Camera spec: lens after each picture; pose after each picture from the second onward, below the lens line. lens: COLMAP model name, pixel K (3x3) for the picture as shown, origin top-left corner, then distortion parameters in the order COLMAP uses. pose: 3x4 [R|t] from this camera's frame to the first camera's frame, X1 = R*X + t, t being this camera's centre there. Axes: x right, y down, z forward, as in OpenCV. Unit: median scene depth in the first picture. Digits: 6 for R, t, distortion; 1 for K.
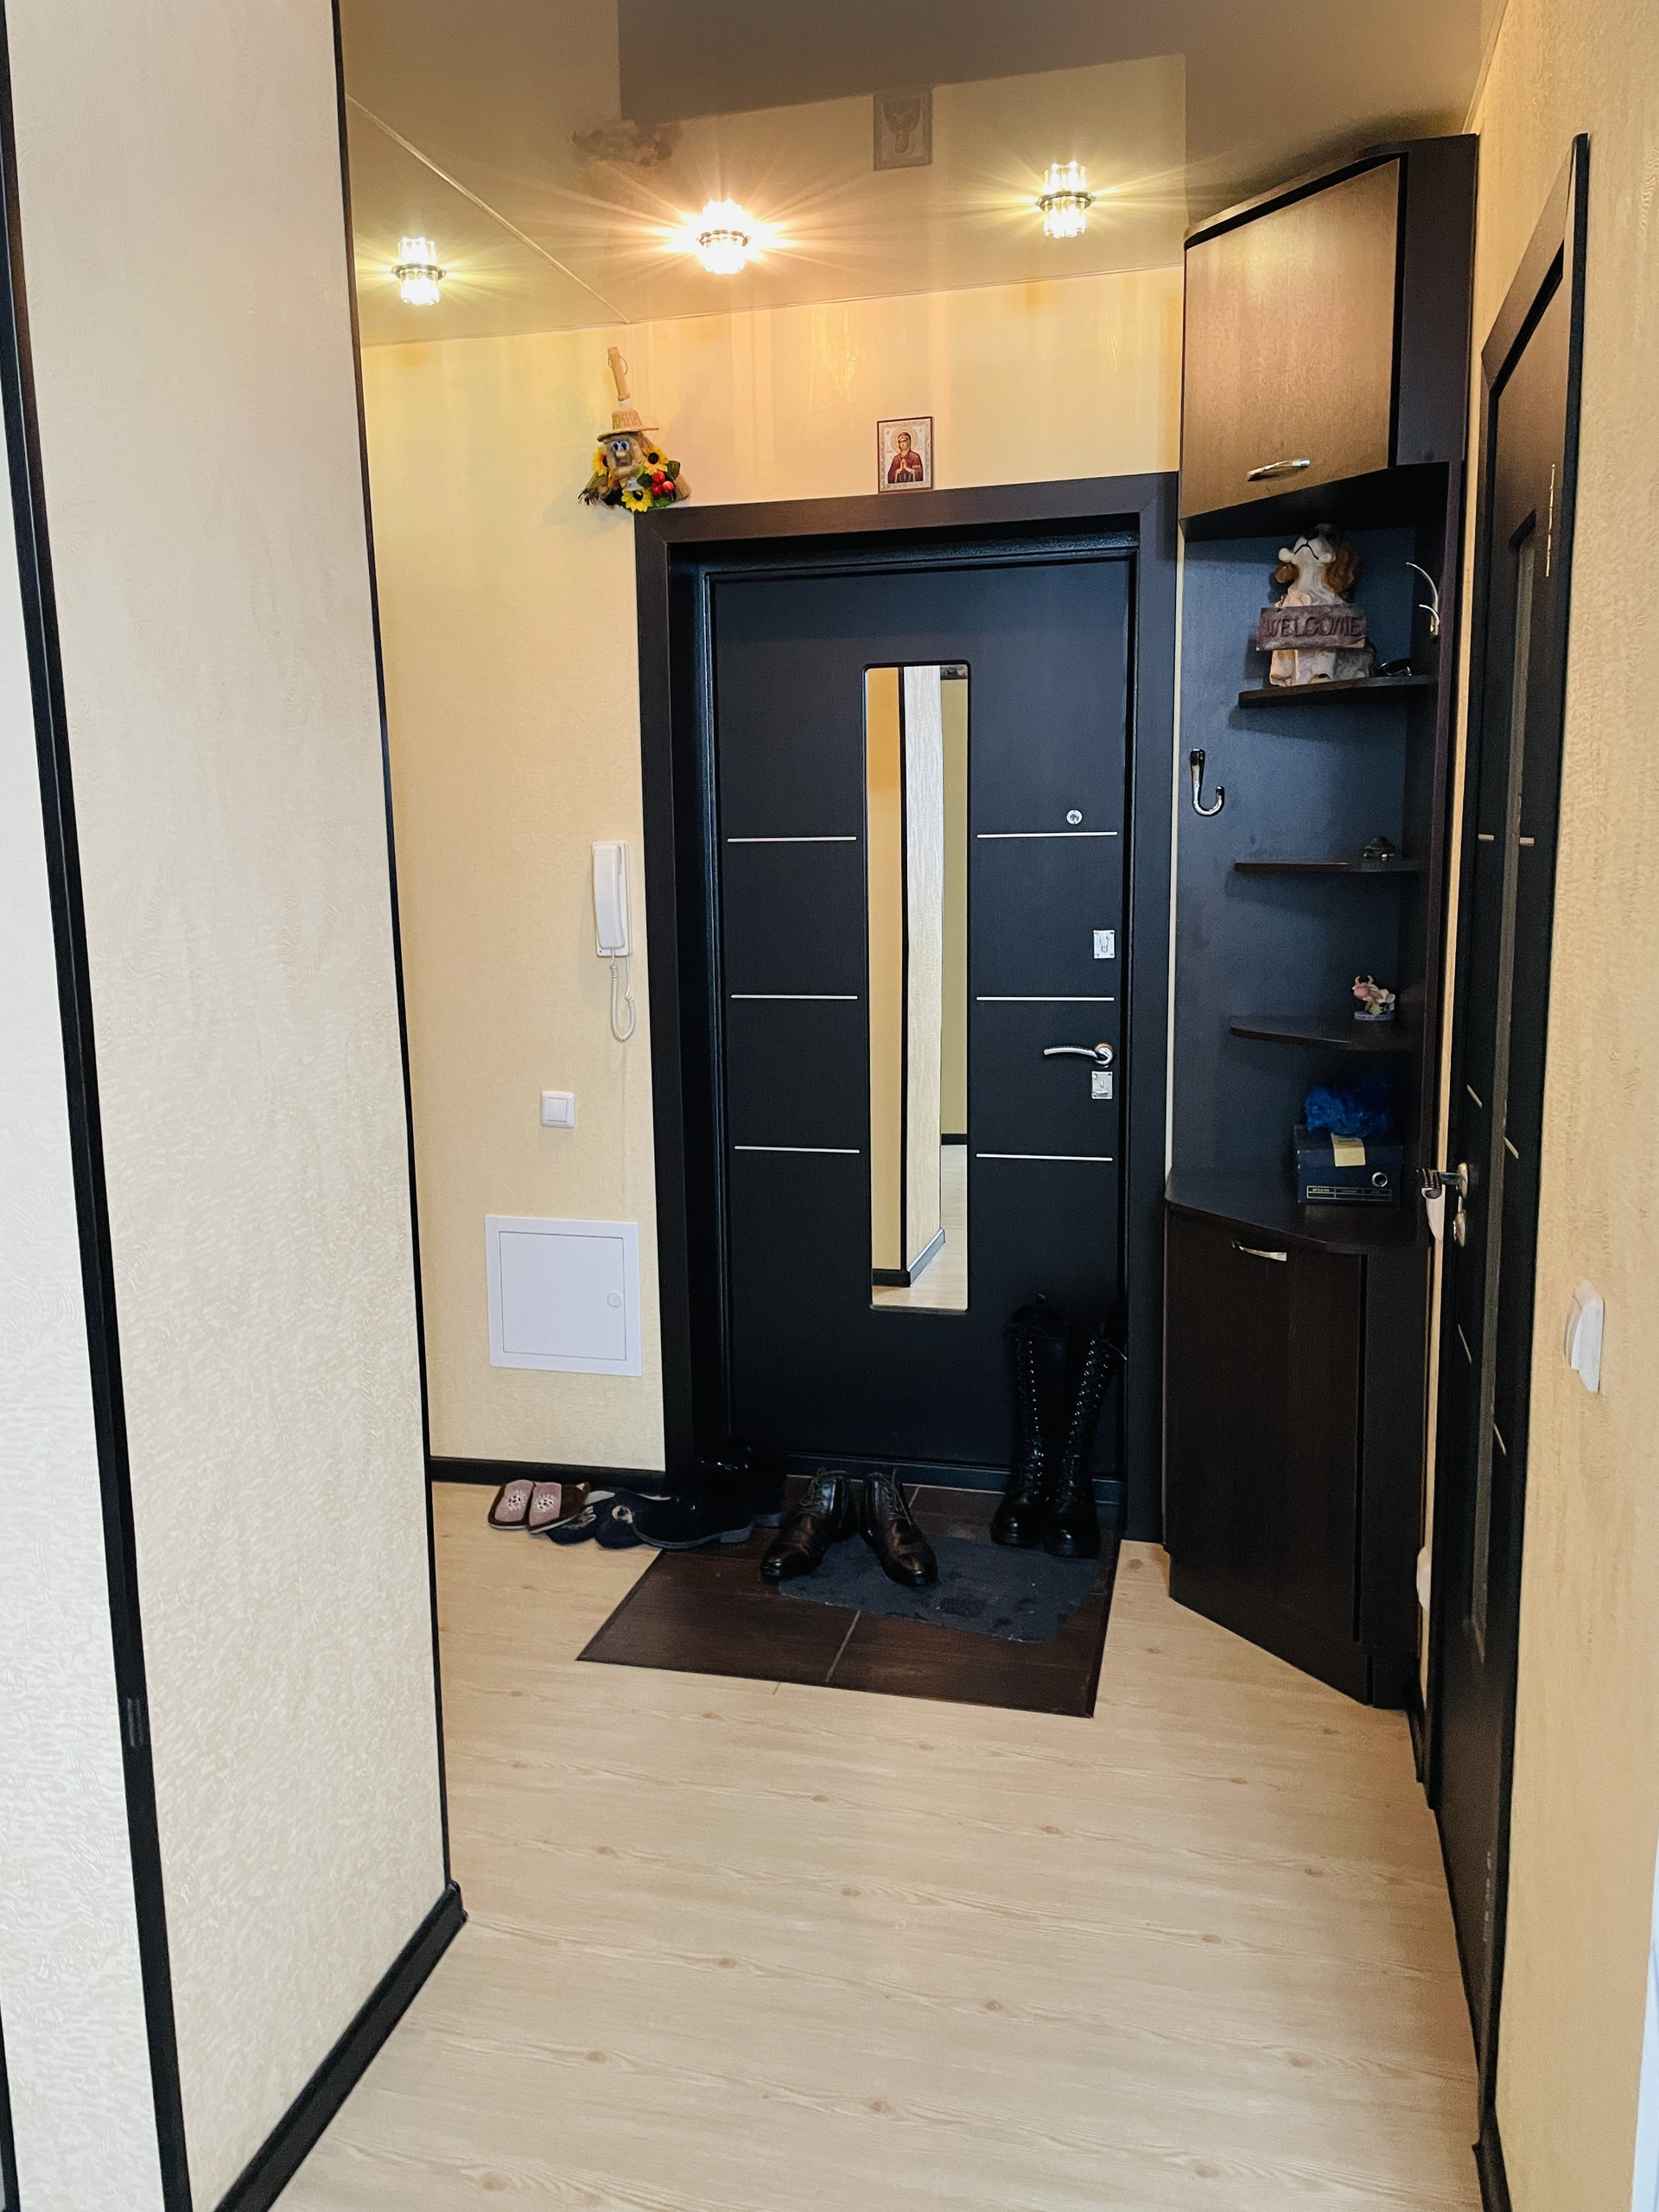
lens RADIAL K [[1652.1, 0, 824.0], [0, 1652.1, 1098.1], [0, 0, 1]] dist [0.094756, -0.117116]
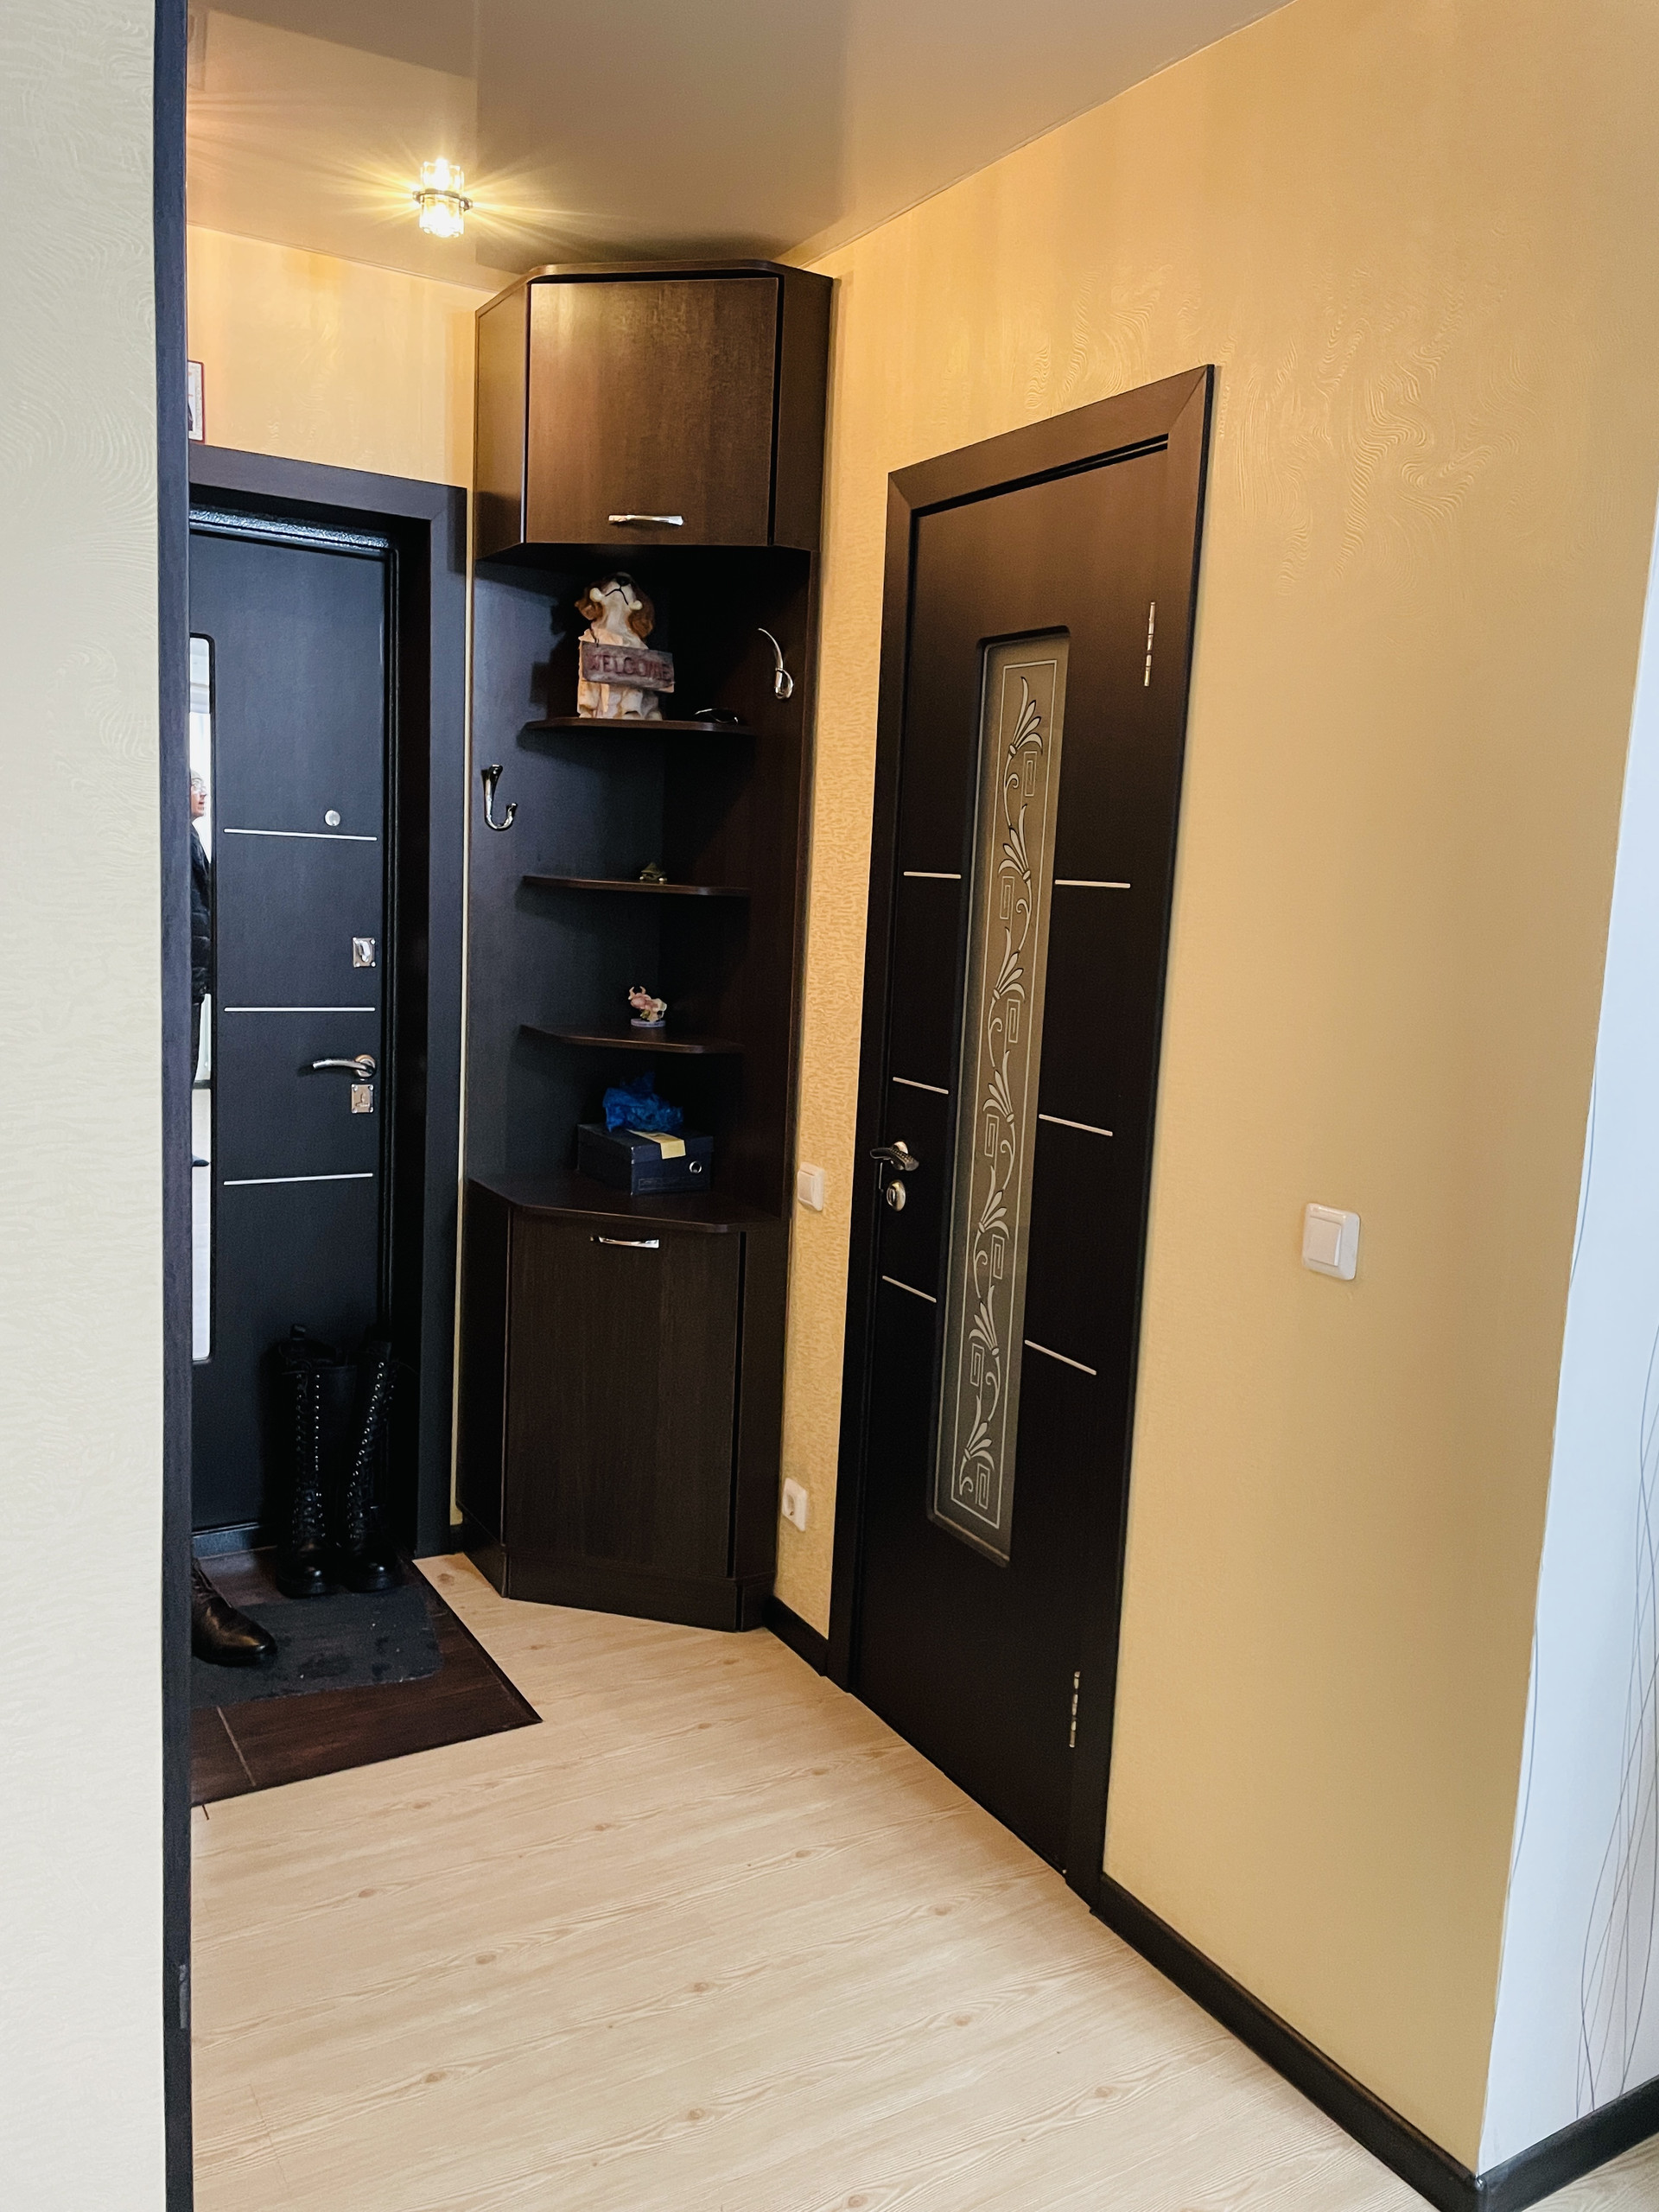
lens RADIAL K [[1661.9, 0, 824.7], [0, 1661.9, 1095.0], [0, 0, 1]] dist [0.100736, -0.129383]
pose [[0.701380, -0.045369, 0.711342, -0.406734], [0.051516, 0.998589, 0.012894, -0.010179], [-0.710924, 0.027602, 0.702727, 0.149391]]
